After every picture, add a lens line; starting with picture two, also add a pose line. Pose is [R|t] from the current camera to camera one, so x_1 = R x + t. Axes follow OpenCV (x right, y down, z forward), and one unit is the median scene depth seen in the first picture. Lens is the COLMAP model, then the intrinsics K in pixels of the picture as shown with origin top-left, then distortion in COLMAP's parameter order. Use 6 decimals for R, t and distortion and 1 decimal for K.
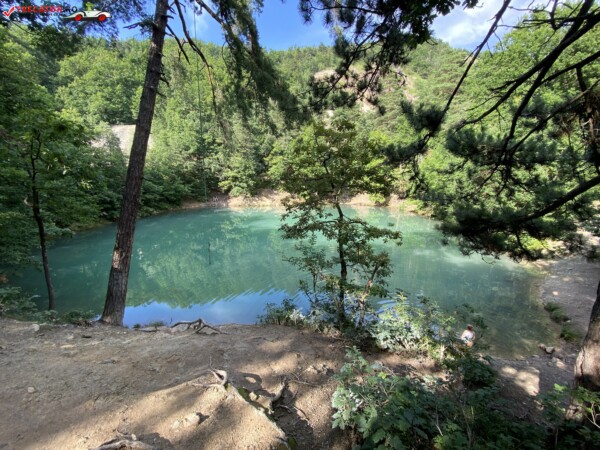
lens RADIAL K [[247.5, 0, 302.1], [0, 247.5, 225.2], [0, 0, 1]] dist [0.016788, -0.010179]
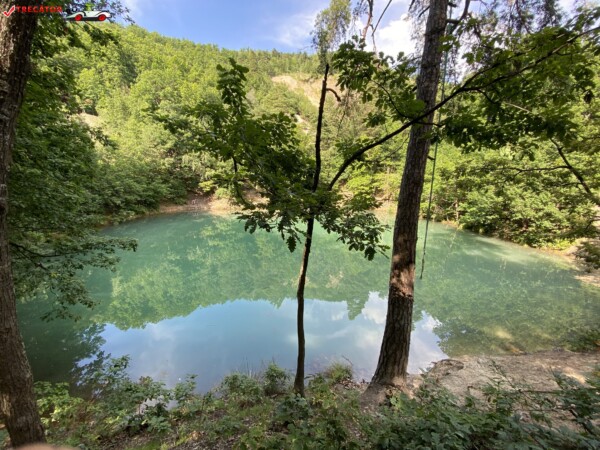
lens RADIAL K [[247.5, 0, 298.4], [0, 247.5, 223.6], [0, 0, 1]] dist [0.016788, -0.010179]
pose [[0.980546, -0.014554, 0.195751, -0.167587], [0.019457, 0.999543, -0.023149, 0.000255], [-0.195324, 0.026507, 0.980380, 0.067138]]
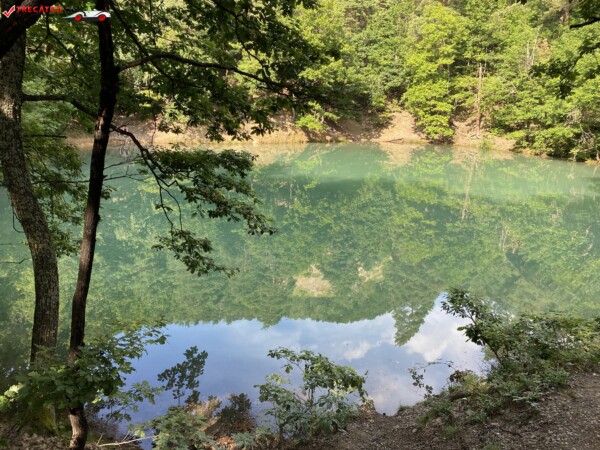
lens RADIAL K [[466.6, 0, 297.1], [0, 466.6, 220.5], [0, 0, 1]] dist [0.019590, -0.003763]
pose [[0.966274, -0.046561, 0.253272, -0.272668], [0.031793, 0.997564, 0.062096, 0.019785], [-0.255546, -0.051949, 0.965400, 0.072276]]
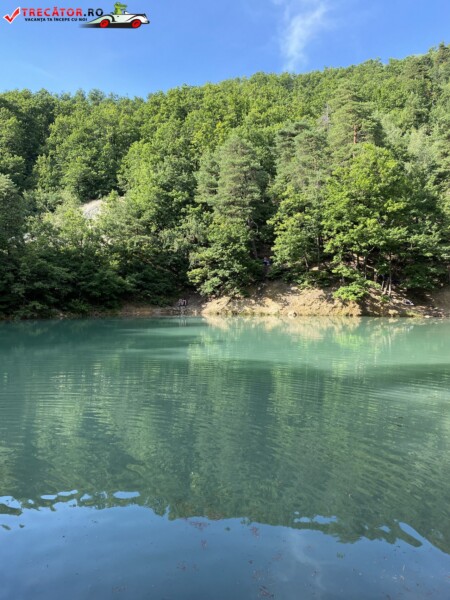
lens RADIAL K [[466.6, 0, 228.7], [0, 466.6, 282.4], [0, 0, 1]] dist [0.019590, -0.003763]
pose [[0.880087, -0.022932, -0.474258, 0.224173], [-0.083012, 0.976018, -0.201241, 0.049234], [0.467499, 0.216479, 0.857077, 0.180171]]
